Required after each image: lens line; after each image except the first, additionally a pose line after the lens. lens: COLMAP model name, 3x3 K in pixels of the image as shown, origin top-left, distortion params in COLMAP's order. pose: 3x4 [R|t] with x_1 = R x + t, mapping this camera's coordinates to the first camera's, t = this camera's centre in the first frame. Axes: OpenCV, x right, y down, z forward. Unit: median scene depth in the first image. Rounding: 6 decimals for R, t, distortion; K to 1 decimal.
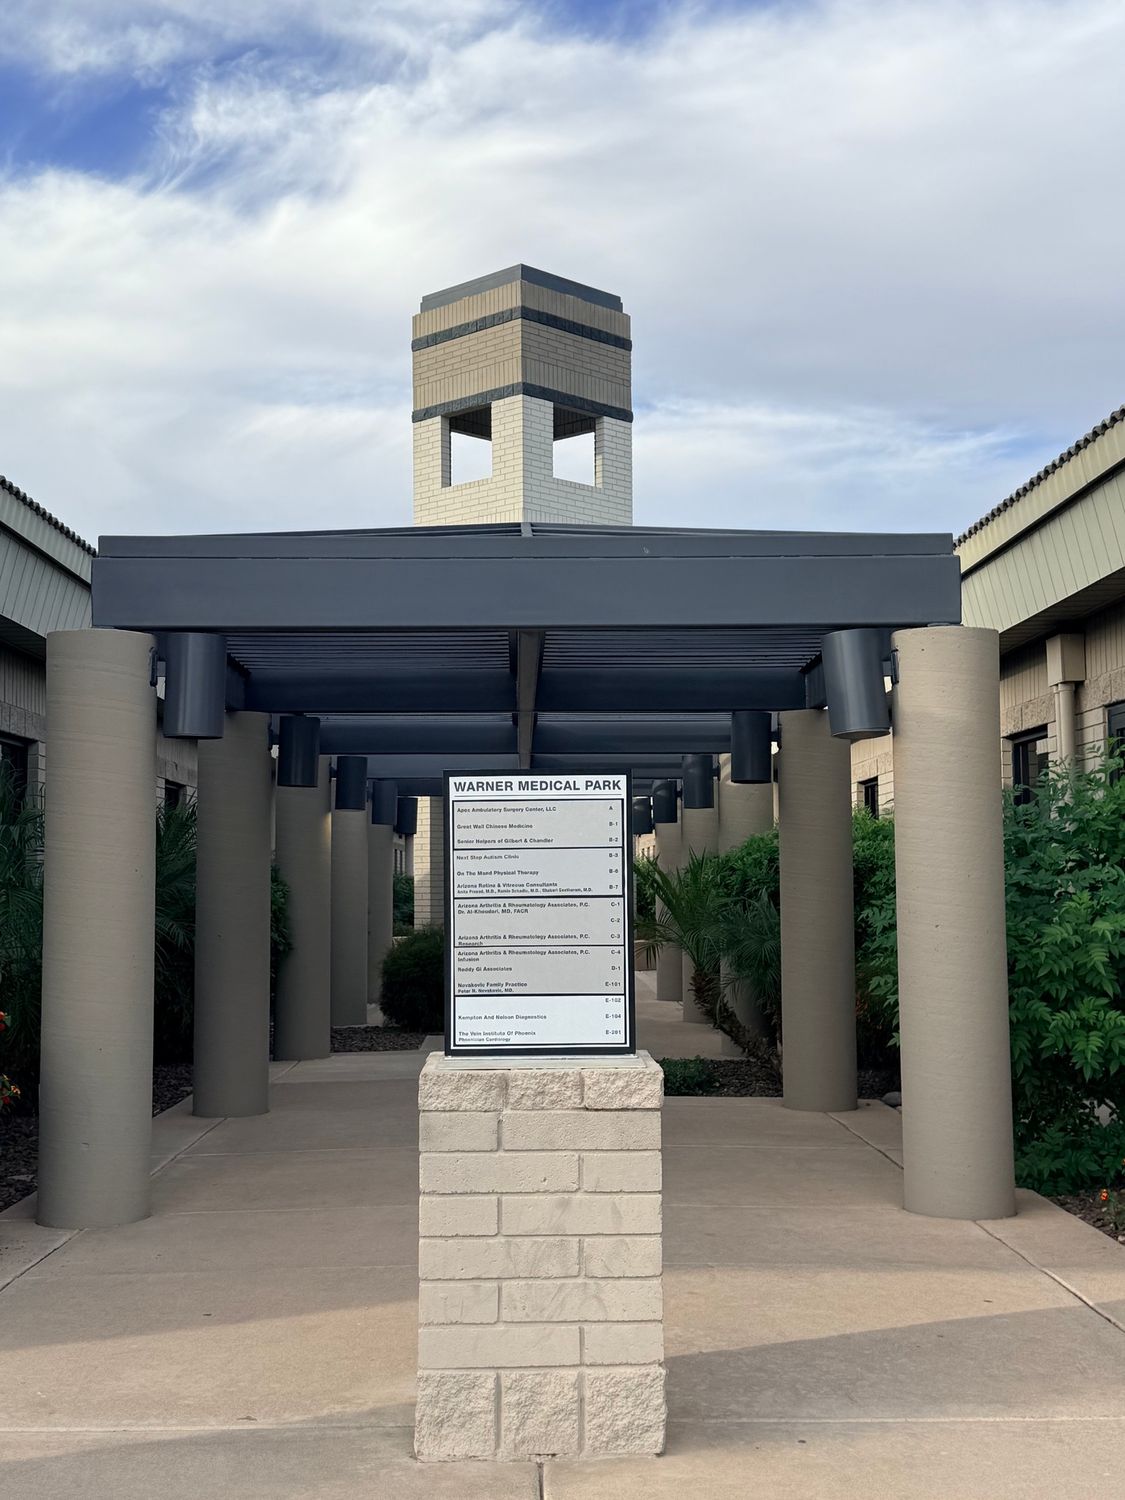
lens RADIAL K [[1866.2, 0, 562.0], [0, 1866.2, 749.7], [0, 0, 1]] dist [0.130247, -0.004460]
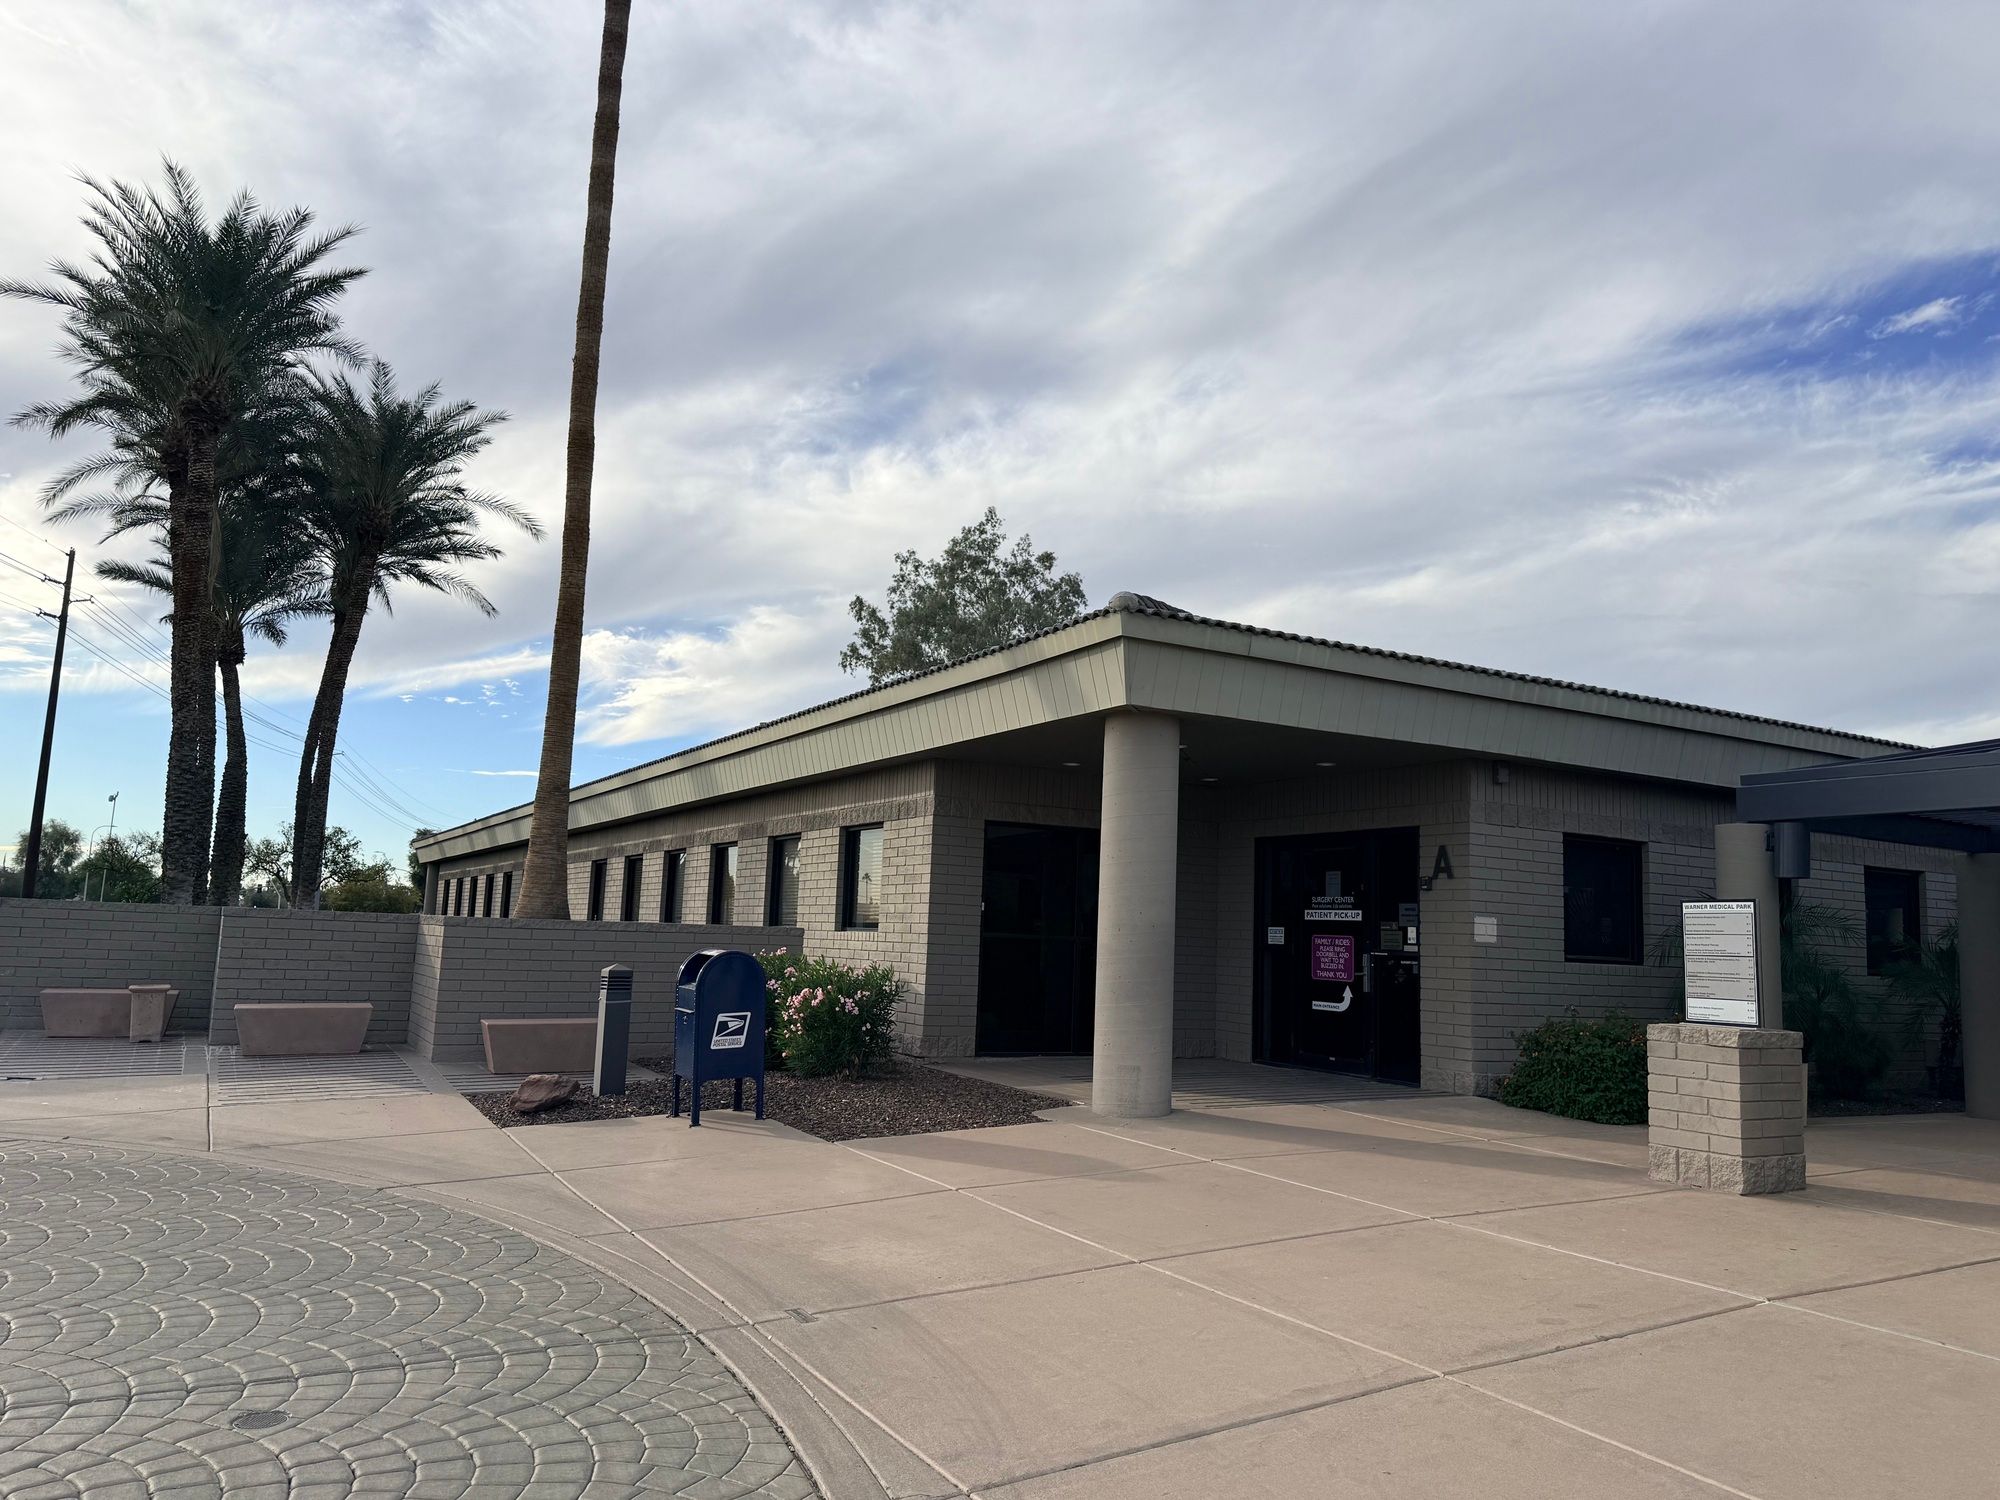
lens RADIAL K [[1419.8, 0, 1008.7], [0, 1419.8, 751.5], [0, 0, 1]] dist [0.162293, -0.280708]
pose [[0.475942, -0.091490, -0.874705, 1.148877], [0.026353, 0.995611, -0.089797, -0.033074], [0.879082, 0.019687, 0.476264, -0.609280]]
